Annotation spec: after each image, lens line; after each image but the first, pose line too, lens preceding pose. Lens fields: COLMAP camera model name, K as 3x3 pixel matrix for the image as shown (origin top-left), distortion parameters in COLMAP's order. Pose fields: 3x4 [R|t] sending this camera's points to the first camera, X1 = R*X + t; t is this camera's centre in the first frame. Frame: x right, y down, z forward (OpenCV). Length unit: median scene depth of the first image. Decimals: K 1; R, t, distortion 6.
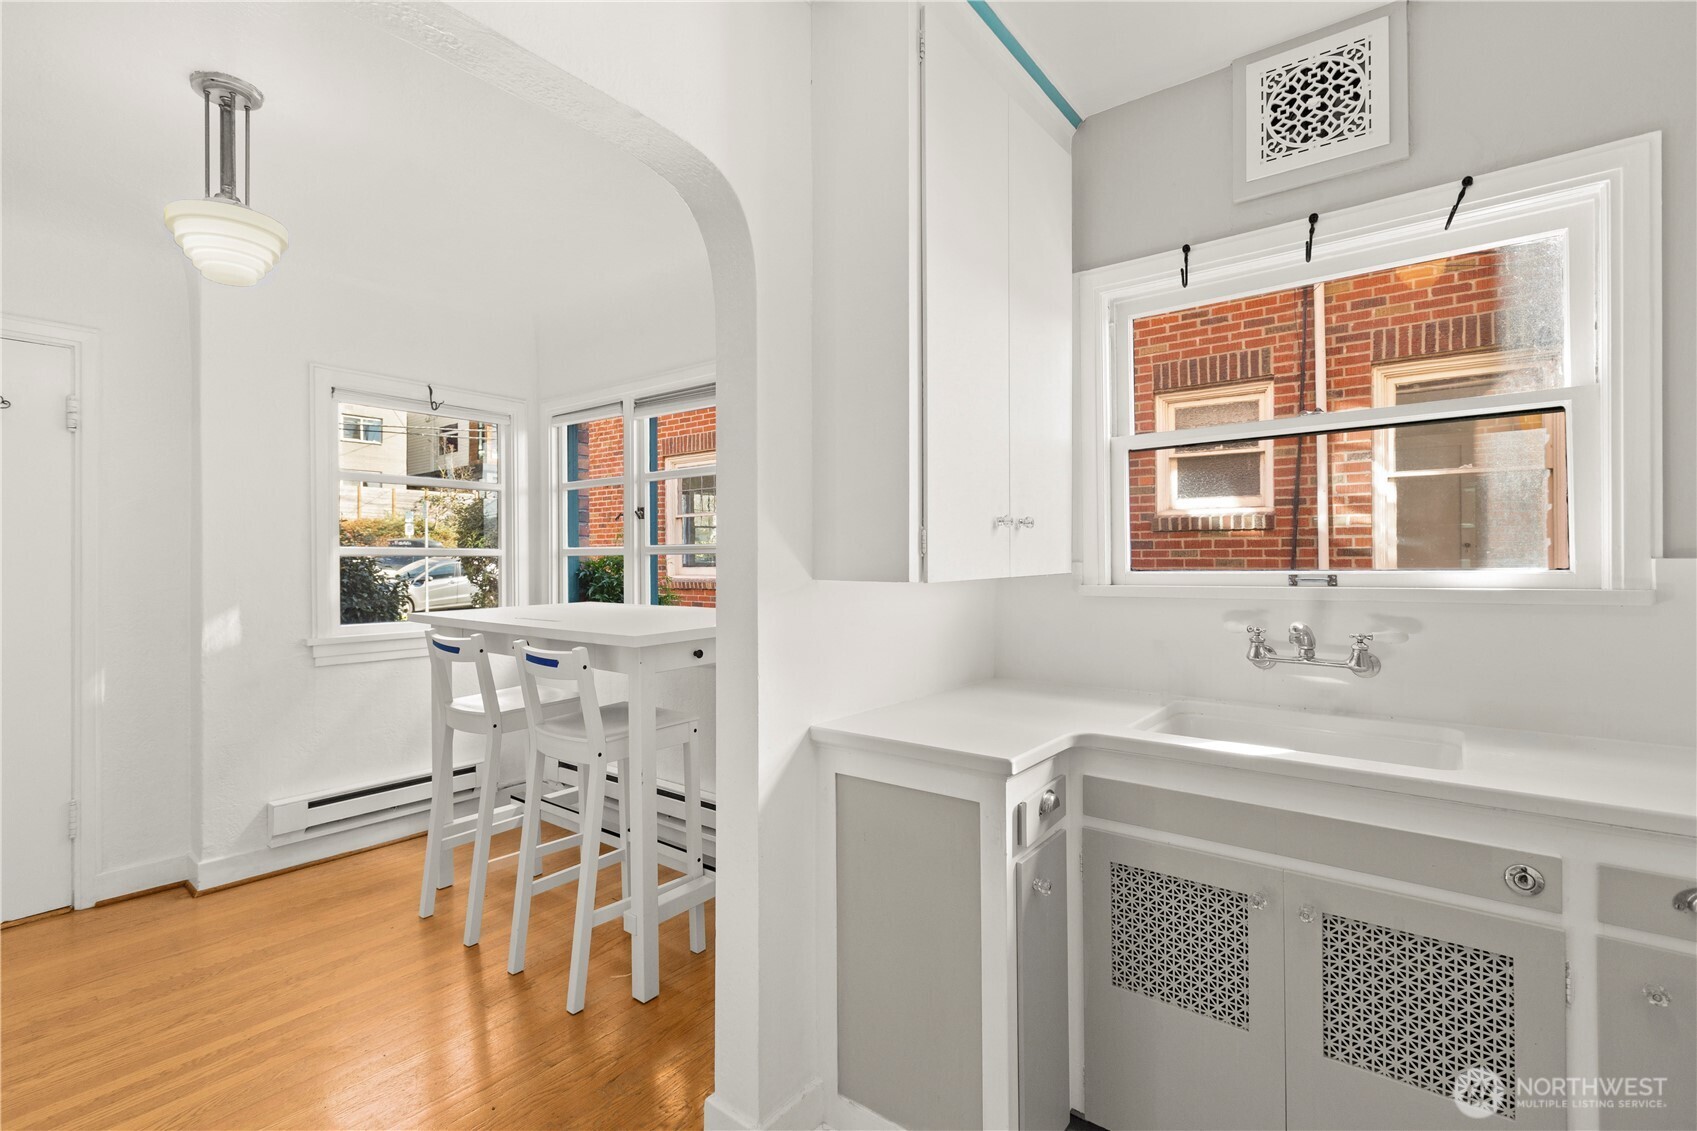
lens RADIAL K [[757.2, 0, 839.0], [0, 757.2, 560.0], [0, 0, 1]] dist [-0.000299, -0.001141]
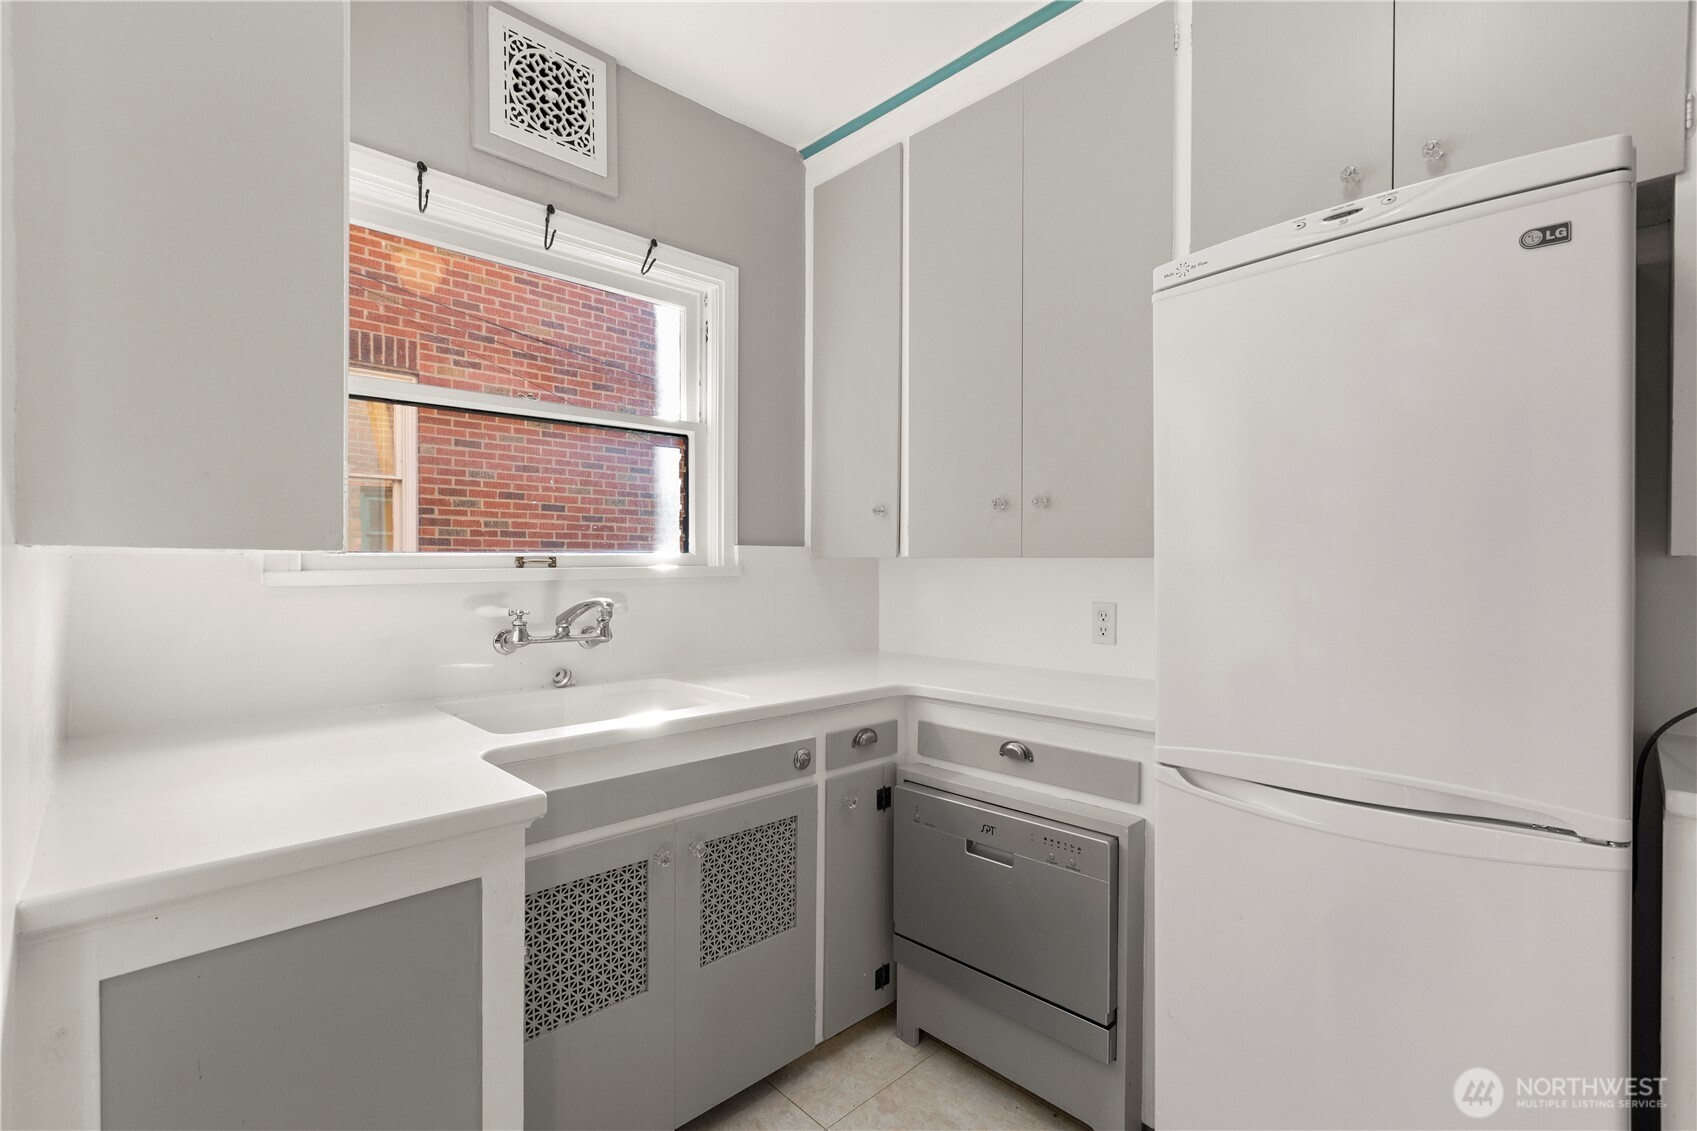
lens RADIAL K [[757.2, 0, 849.4], [0, 757.2, 572.1], [0, 0, 1]] dist [-0.000299, -0.001141]
pose [[0.142977, -0.011766, 0.989656, -0.334230], [-0.006708, 0.999895, 0.012857, 0.025191], [-0.989703, -0.008476, 0.142883, 0.441940]]
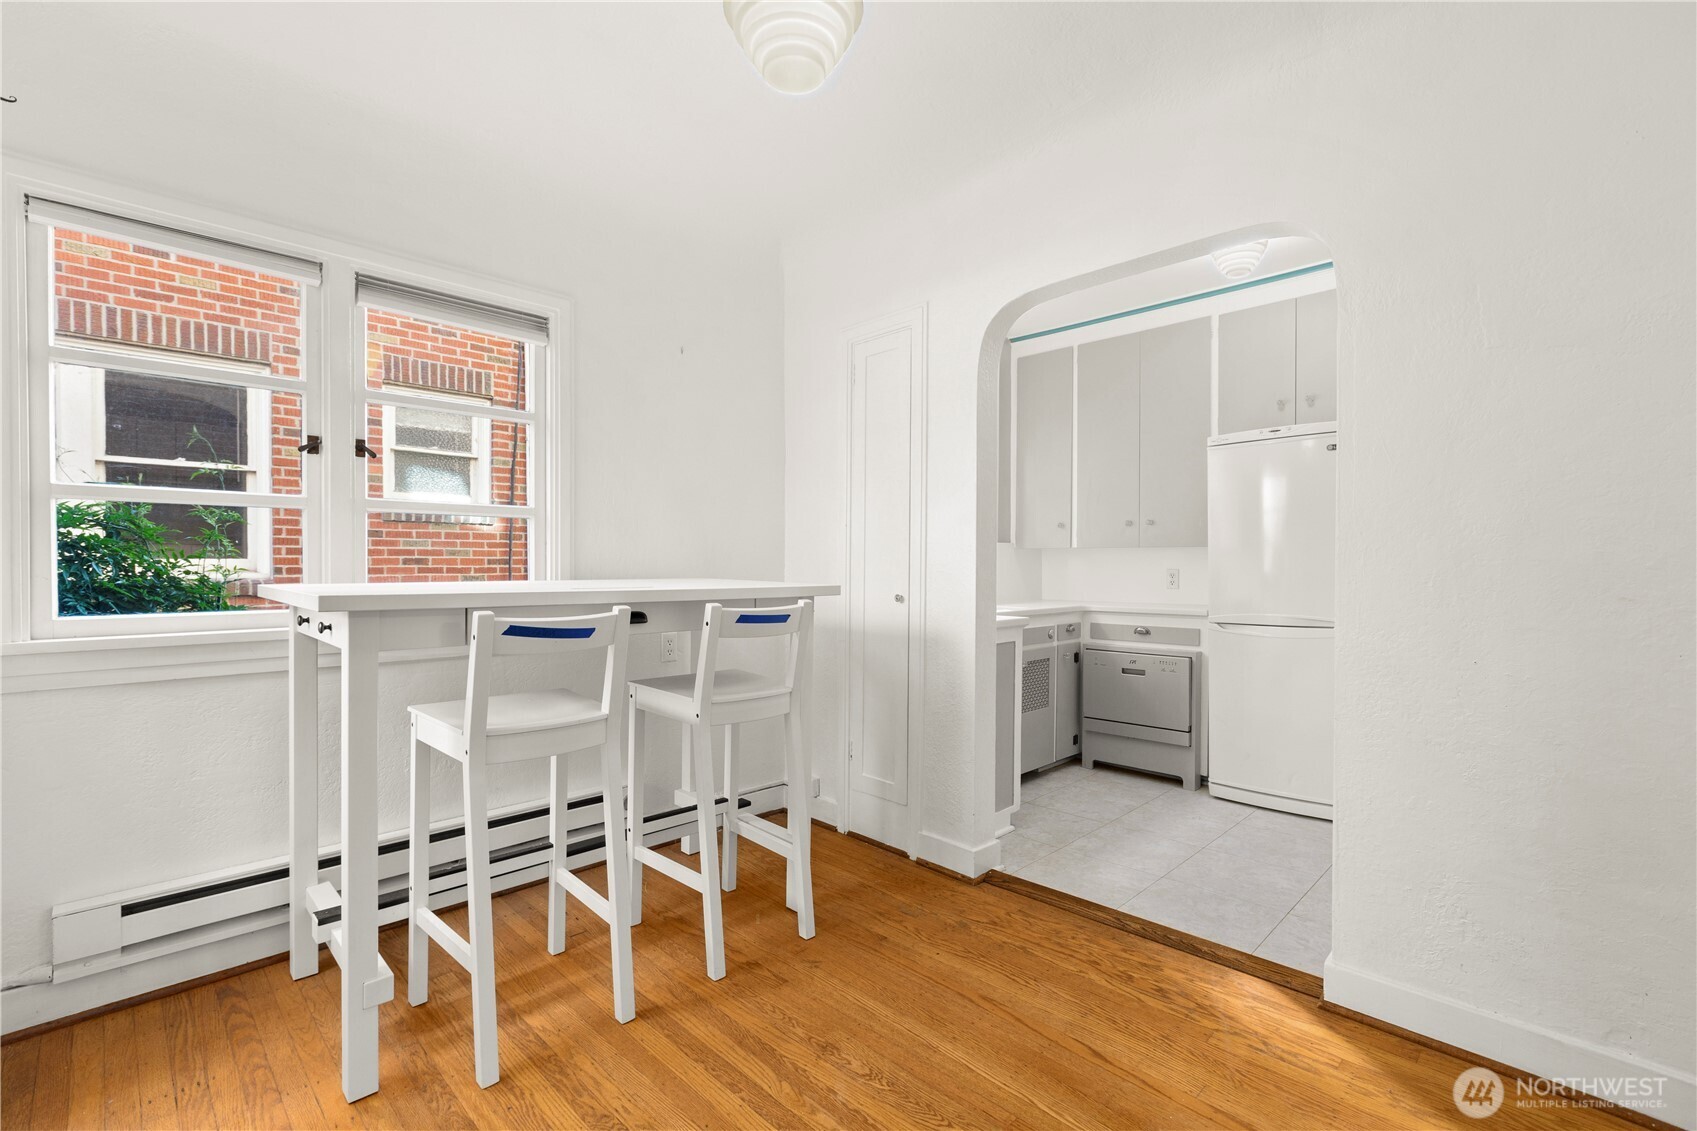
lens RADIAL K [[757.2, 0, 819.3], [0, 757.2, 574.0], [0, 0, 1]] dist [-0.000299, -0.001141]
pose [[0.164398, -0.010202, 0.986341, -1.665869], [-0.001376, 0.999943, 0.010572, 0.073821], [-0.986393, -0.003095, 0.164374, 0.925939]]
